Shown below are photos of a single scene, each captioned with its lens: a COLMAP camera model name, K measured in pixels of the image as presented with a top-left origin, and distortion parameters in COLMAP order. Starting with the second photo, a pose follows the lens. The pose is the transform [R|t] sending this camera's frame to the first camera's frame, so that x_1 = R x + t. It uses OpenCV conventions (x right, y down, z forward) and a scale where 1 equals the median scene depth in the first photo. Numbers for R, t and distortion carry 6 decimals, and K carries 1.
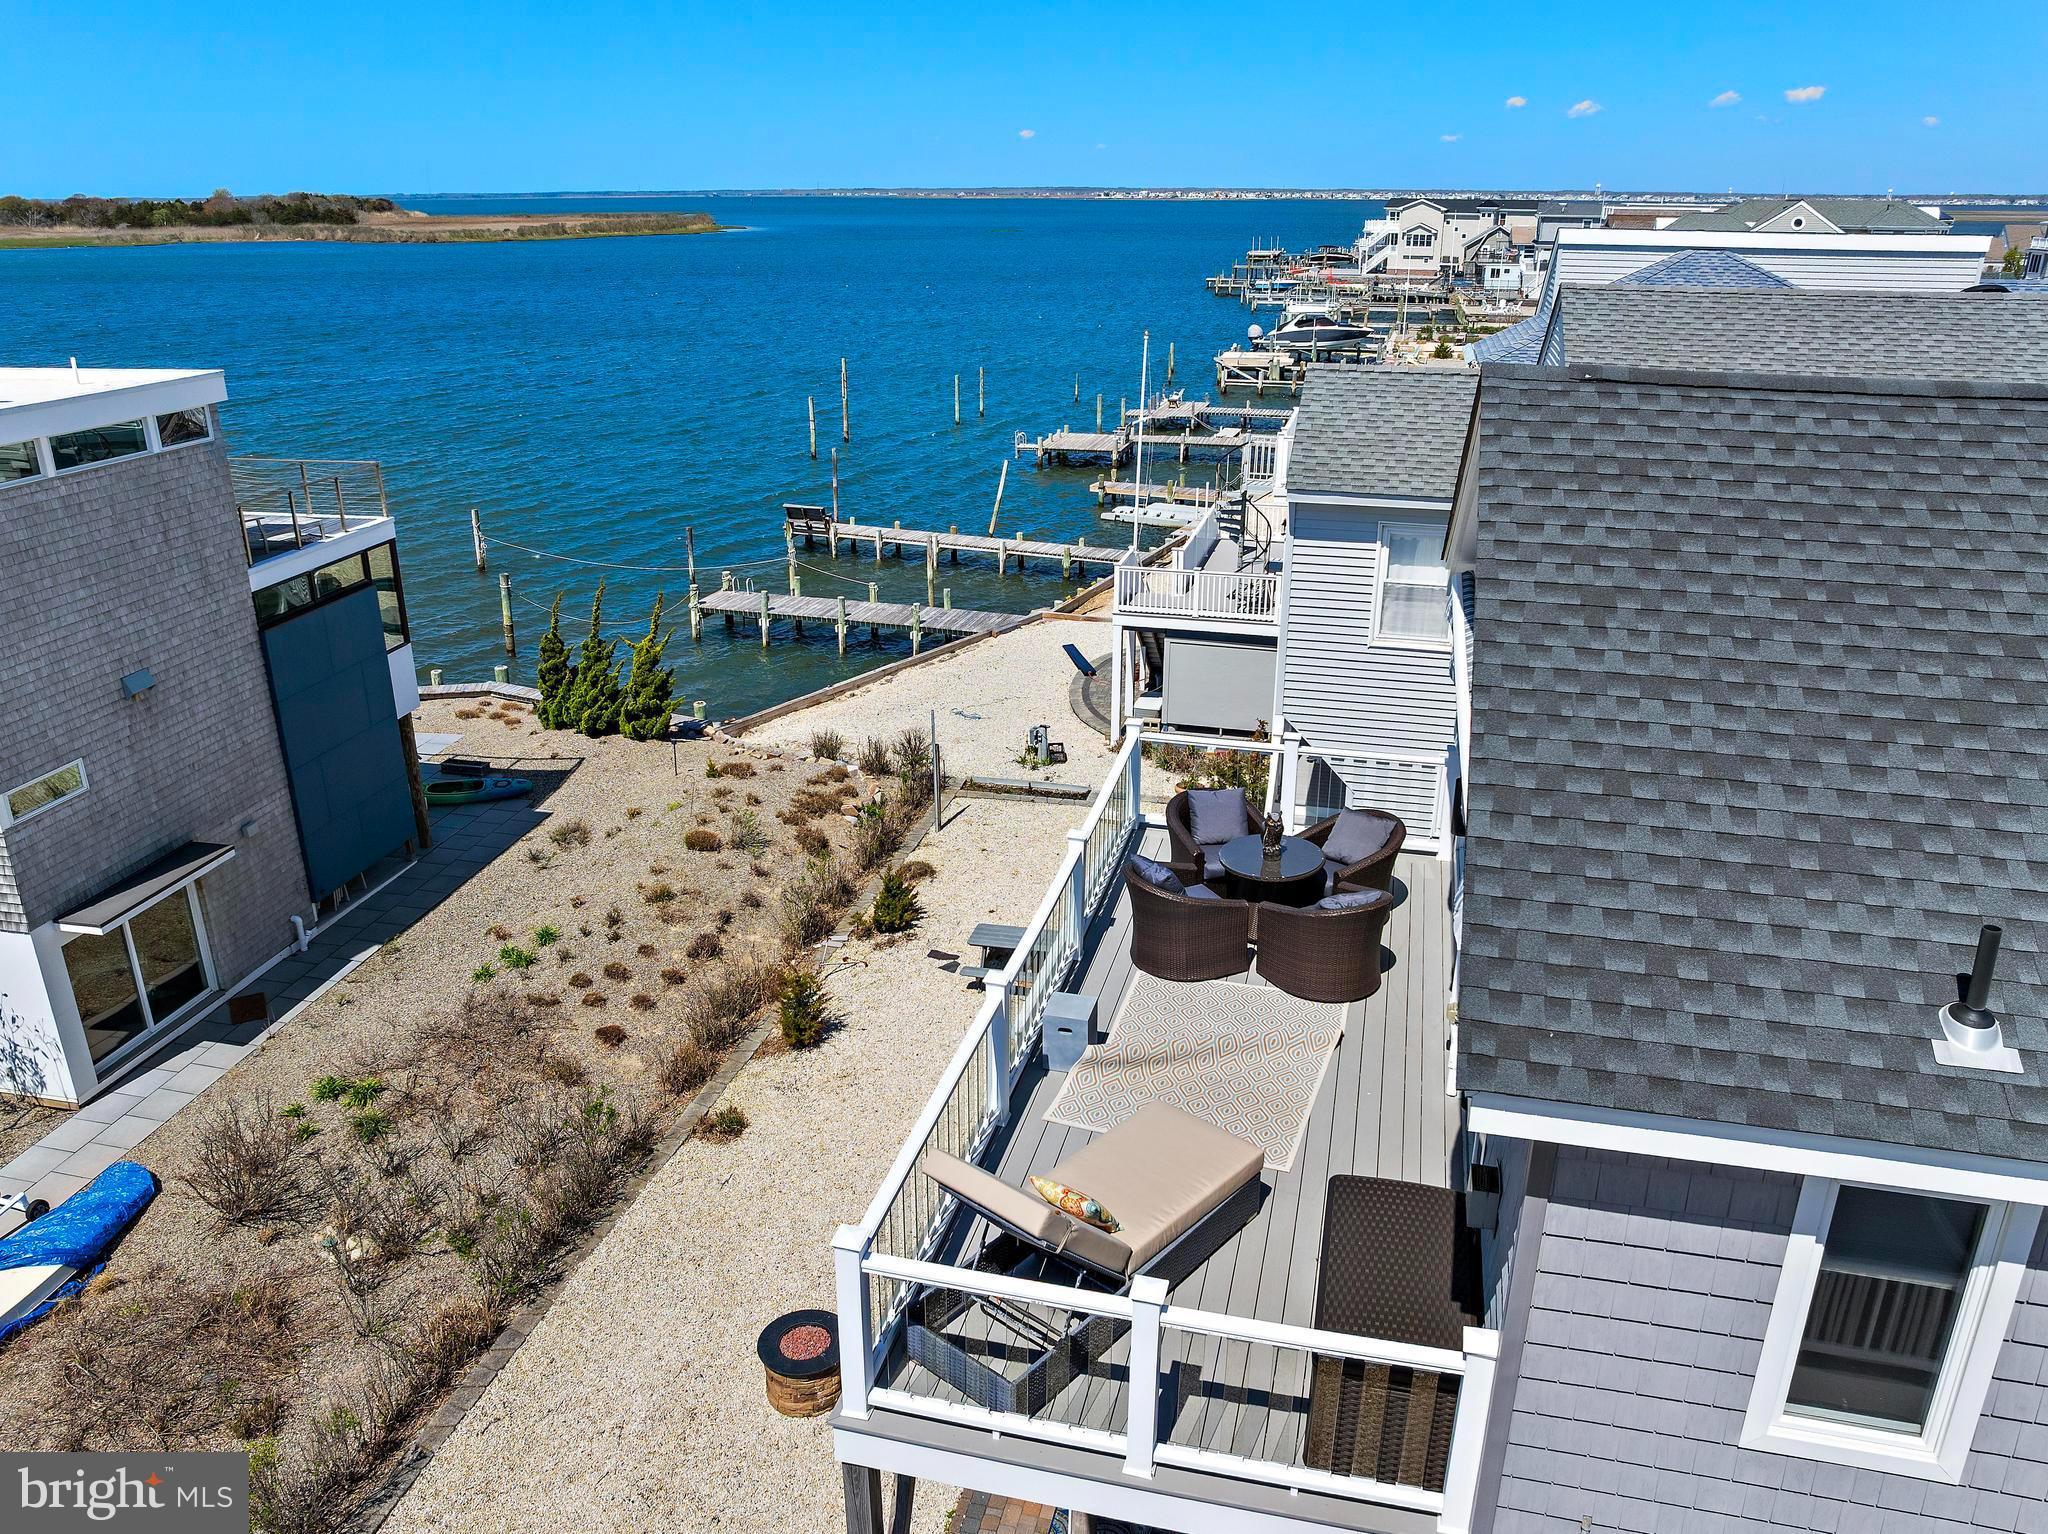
lens RADIAL K [[1475.0, 0, 1025.7], [0, 1475.0, 763.3], [0, 0, 1]] dist [-0.038636, -0.001166]
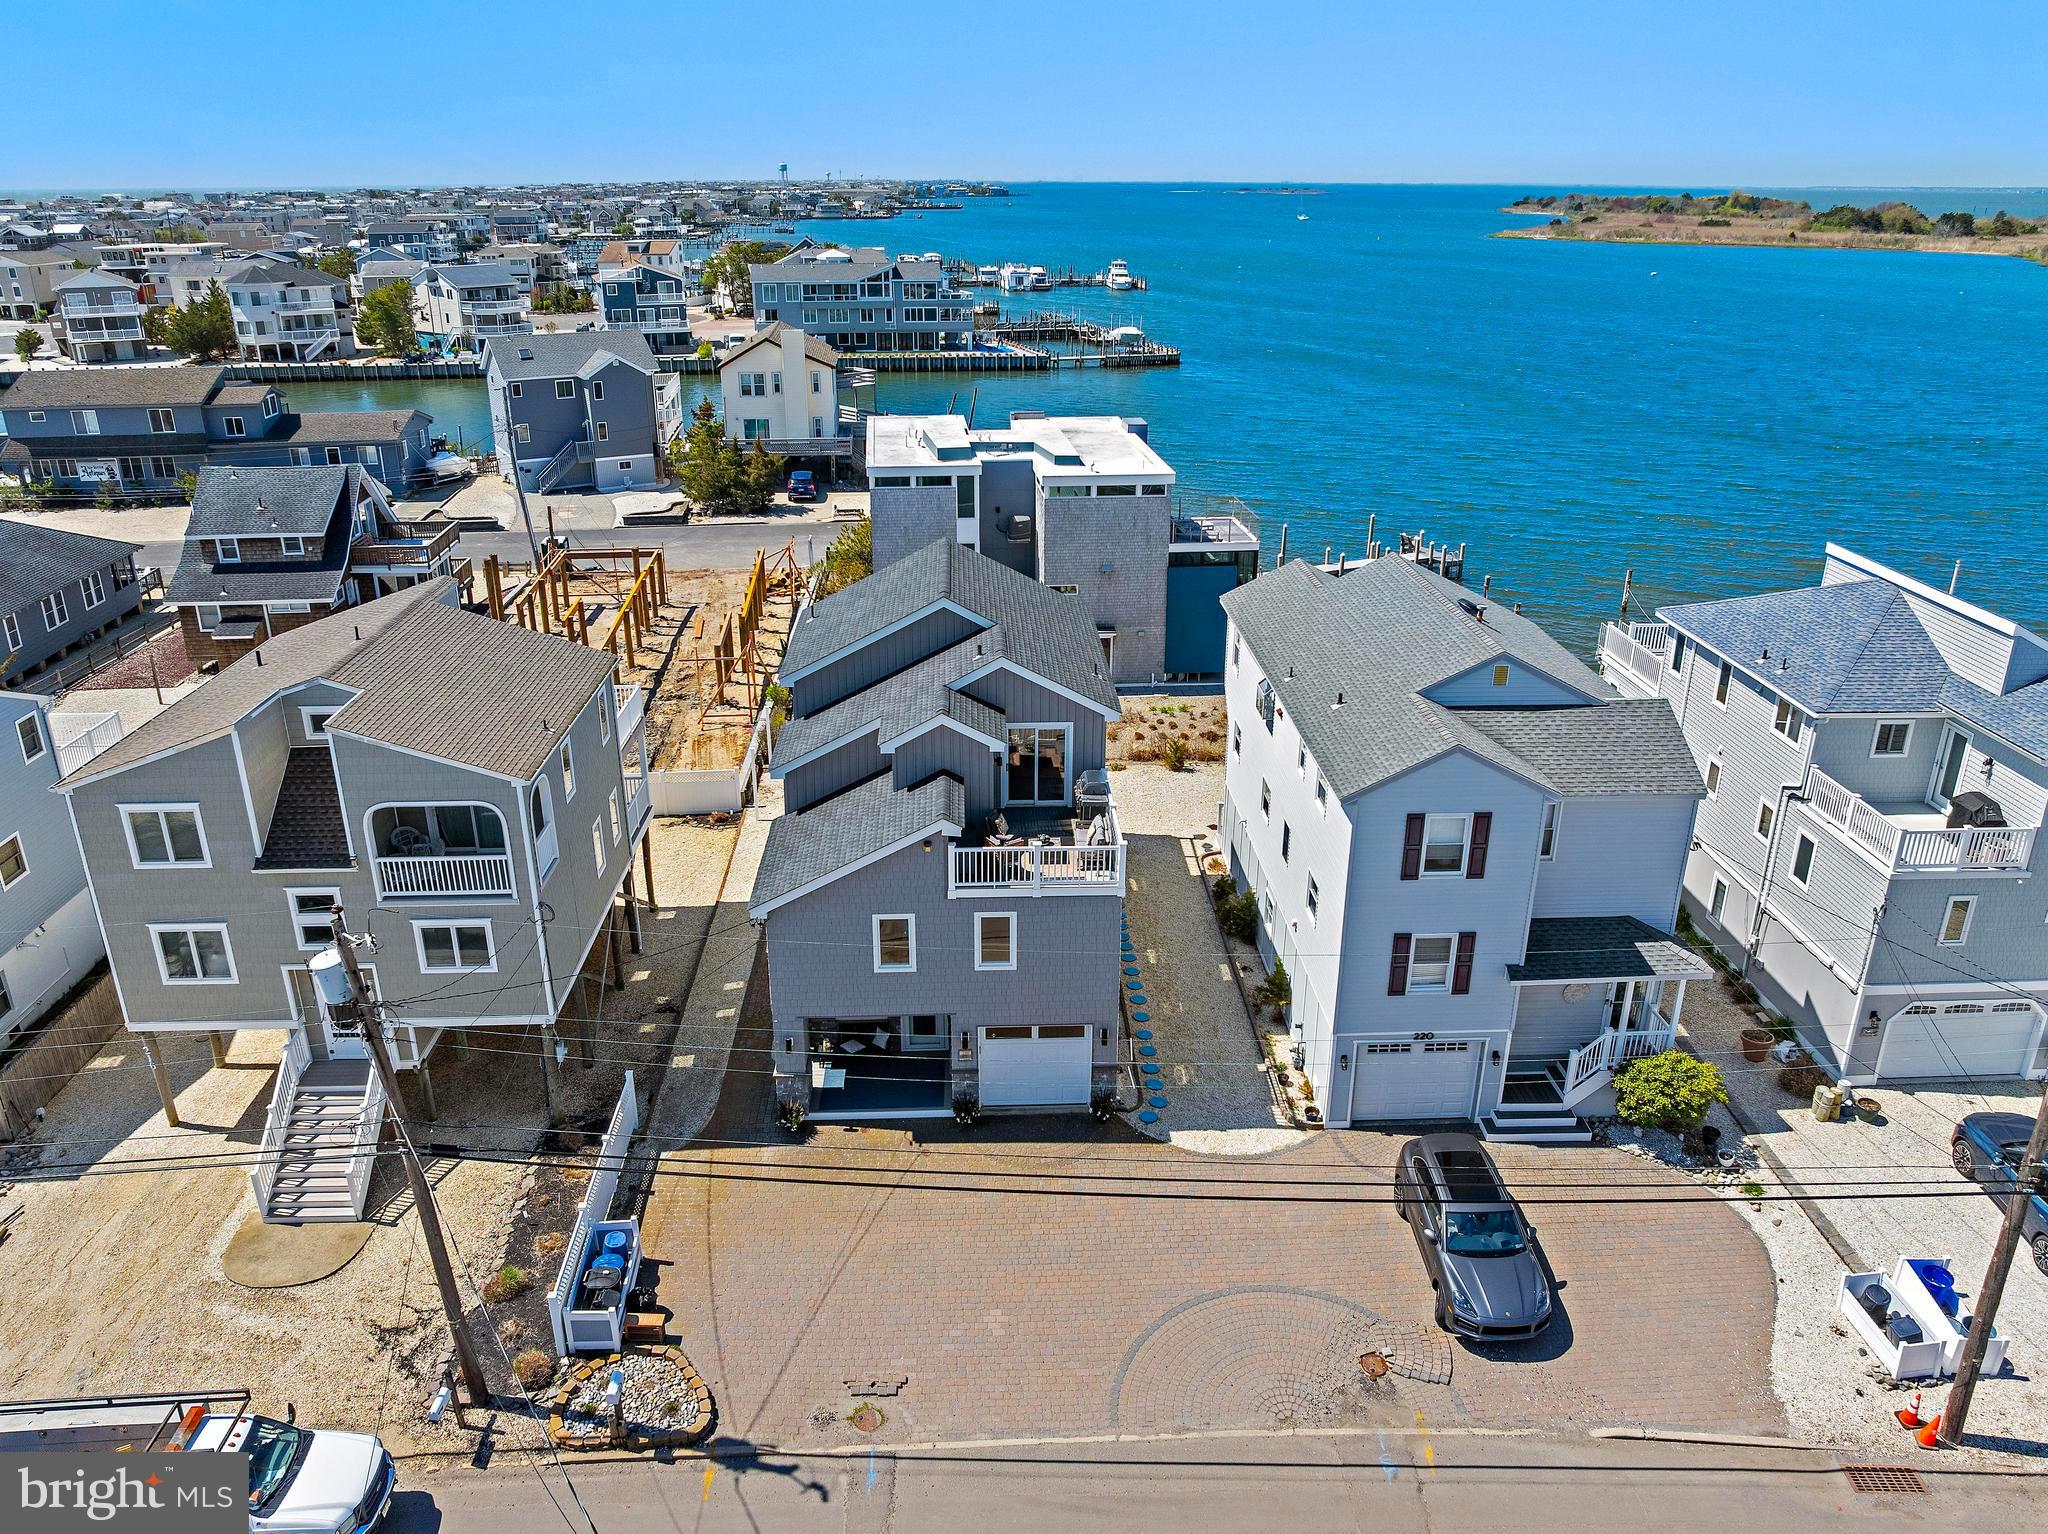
lens RADIAL K [[1470.5, 0, 1024.0], [0, 1470.5, 767.0], [0, 0, 1]] dist [-0.052893, 0.026765]
pose [[0.287428, 0.360529, -0.887358, 1.696260], [-0.349440, 0.902066, 0.253316, -0.306335], [0.891783, 0.237269, 0.385262, -0.172585]]
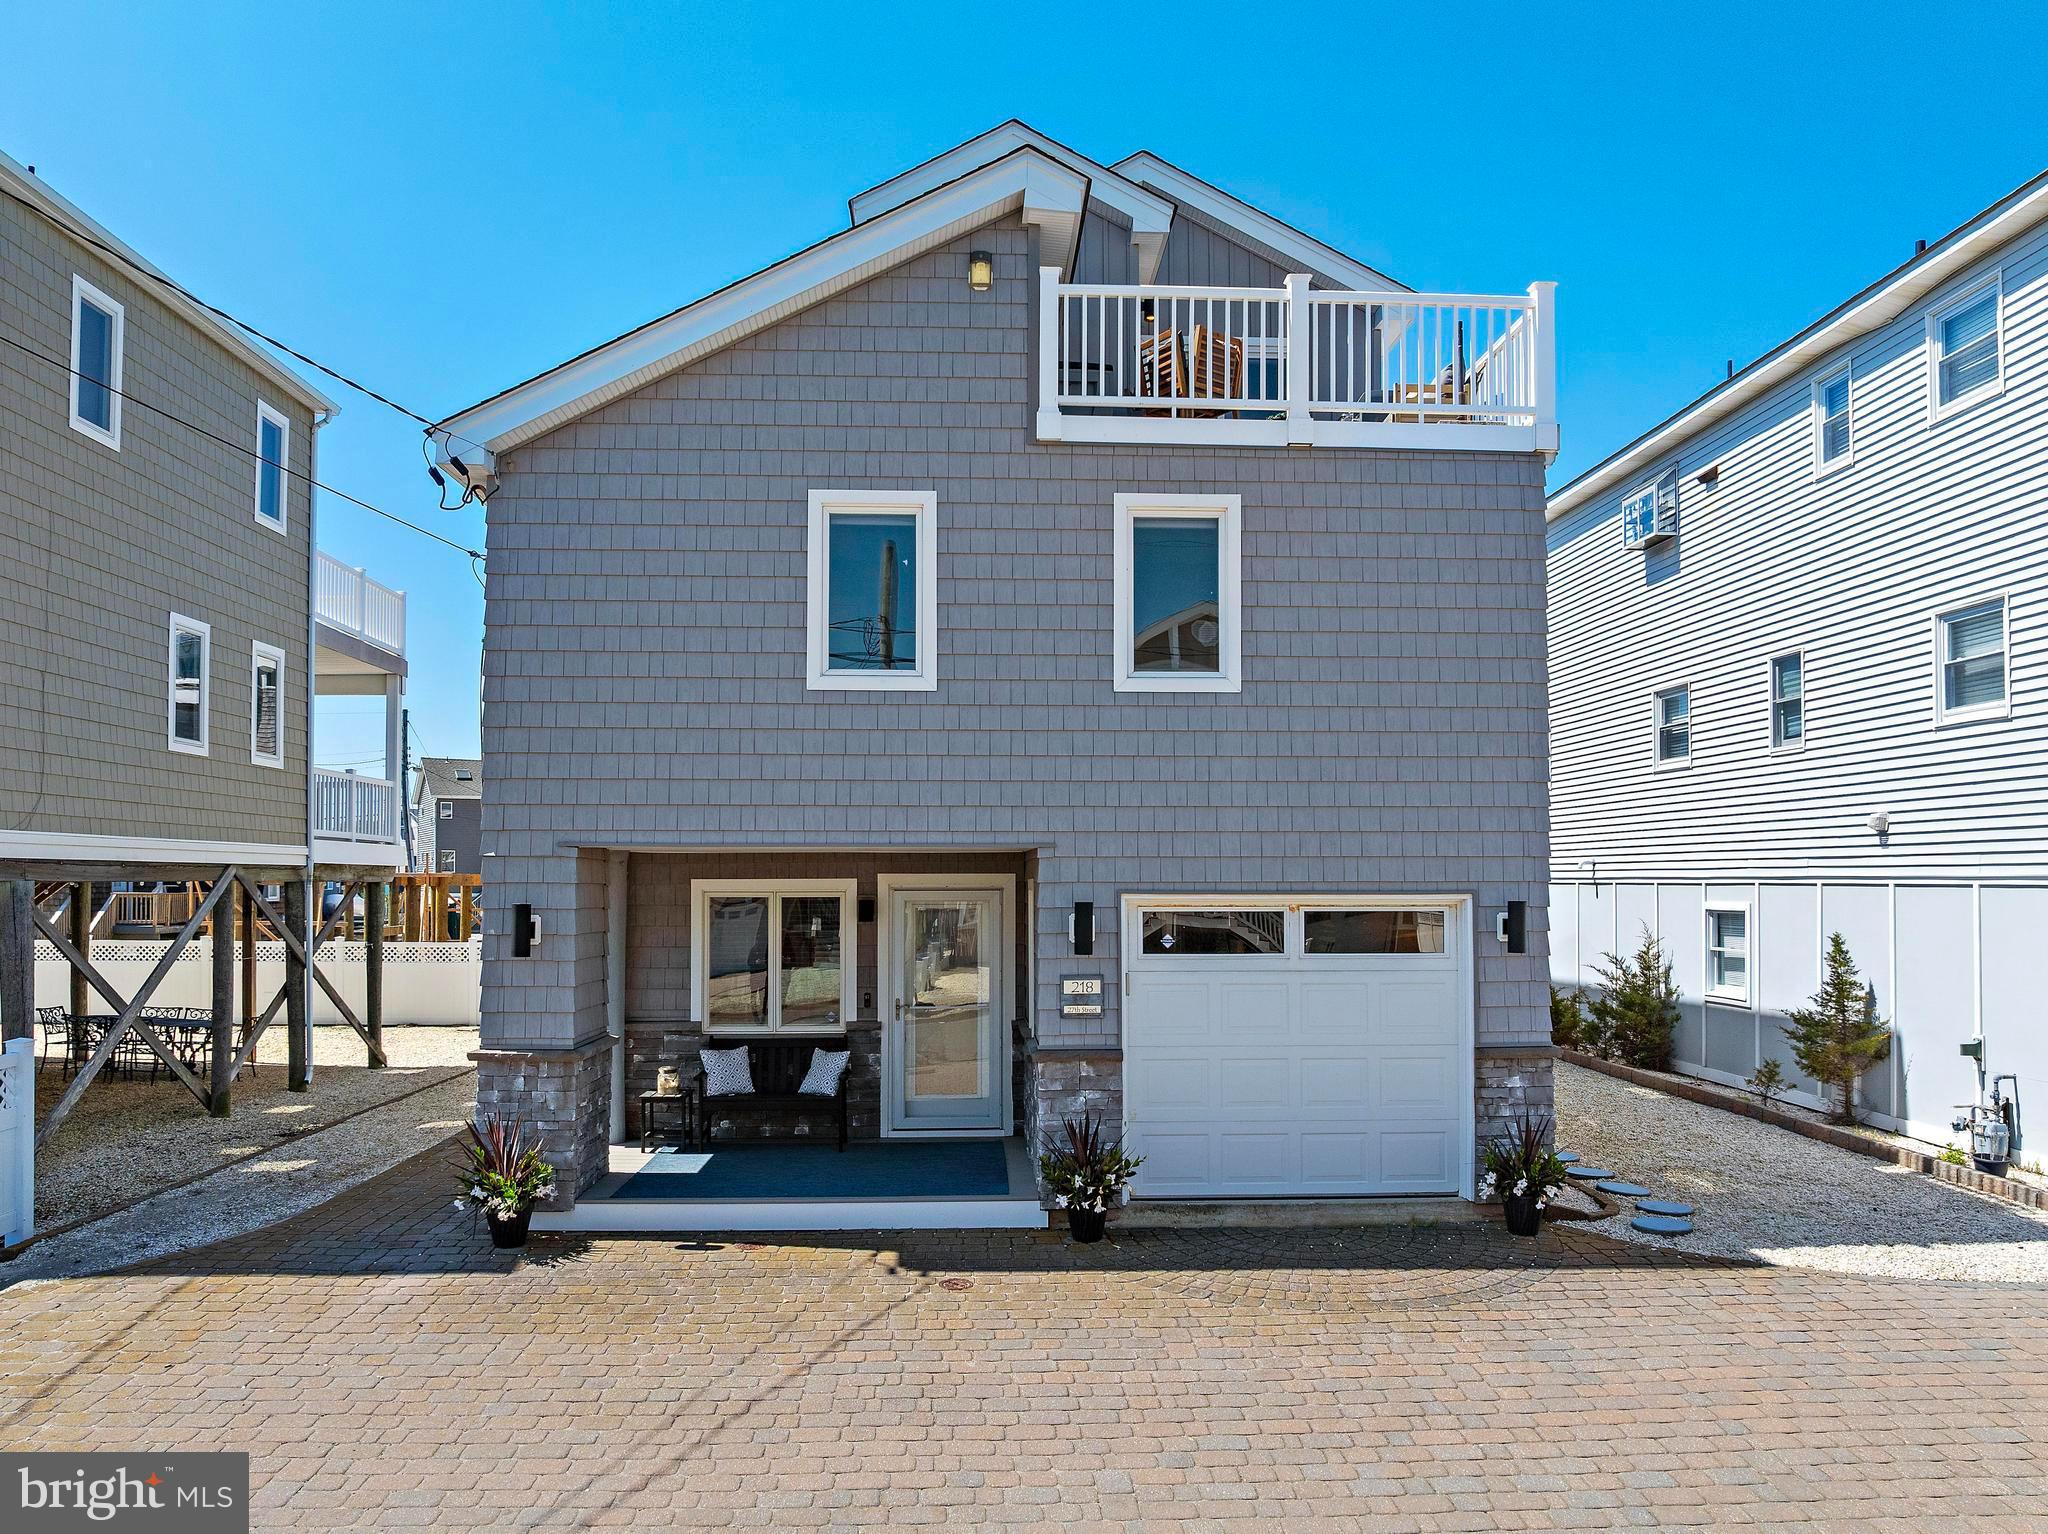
lens RADIAL K [[1502.1, 0, 1023.6], [0, 1502.1, 850.6], [0, 0, 1]] dist [-0.043983, 0.000554]
pose [[0.286996, -0.014715, -0.957819, 1.014925], [-0.348063, 0.929942, -0.118578, 0.294429], [0.892461, 0.367412, 0.261768, 0.205455]]
